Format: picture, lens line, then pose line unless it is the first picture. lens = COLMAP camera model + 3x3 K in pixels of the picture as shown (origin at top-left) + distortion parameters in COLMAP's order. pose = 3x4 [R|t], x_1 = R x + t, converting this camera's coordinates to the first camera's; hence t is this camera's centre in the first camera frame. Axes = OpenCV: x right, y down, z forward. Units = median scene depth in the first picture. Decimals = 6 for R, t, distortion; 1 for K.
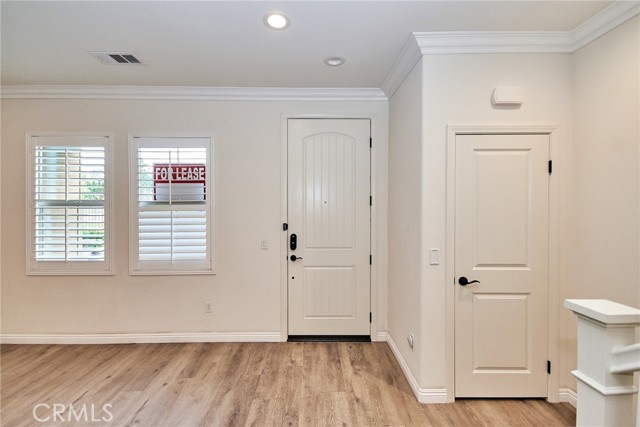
lens RADIAL K [[281.8, 0, 313.6], [0, 281.8, 216.7], [0, 0, 1]] dist [0.015103, -0.008665]
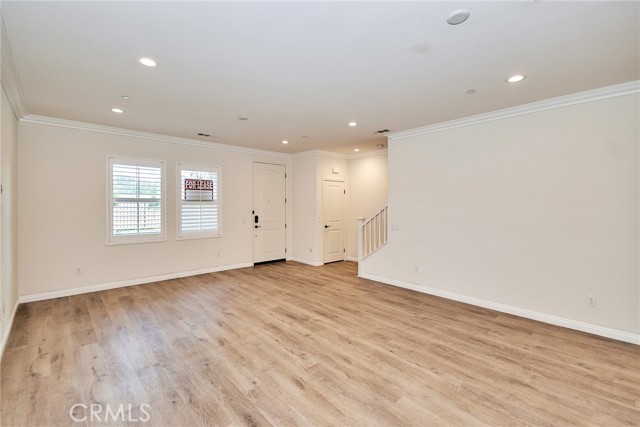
lens RADIAL K [[281.8, 0, 332.2], [0, 281.8, 209.8], [0, 0, 1]] dist [0.015103, -0.008665]
pose [[0.730355, -0.010319, 0.682990, -1.152044], [0.014070, 0.999901, 0.000062, 0.025654], [-0.682923, 0.009564, 0.730428, -0.989895]]
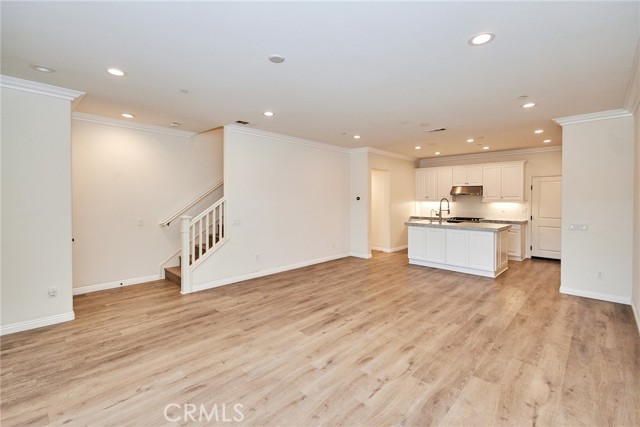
lens RADIAL K [[281.8, 0, 311.0], [0, 281.8, 202.0], [0, 0, 1]] dist [0.015103, -0.008665]
pose [[-0.696993, -0.010077, 0.717007, -1.195792], [0.012429, 0.999581, 0.026132, -0.017125], [-0.716970, 0.027125, -0.696576, 0.812888]]
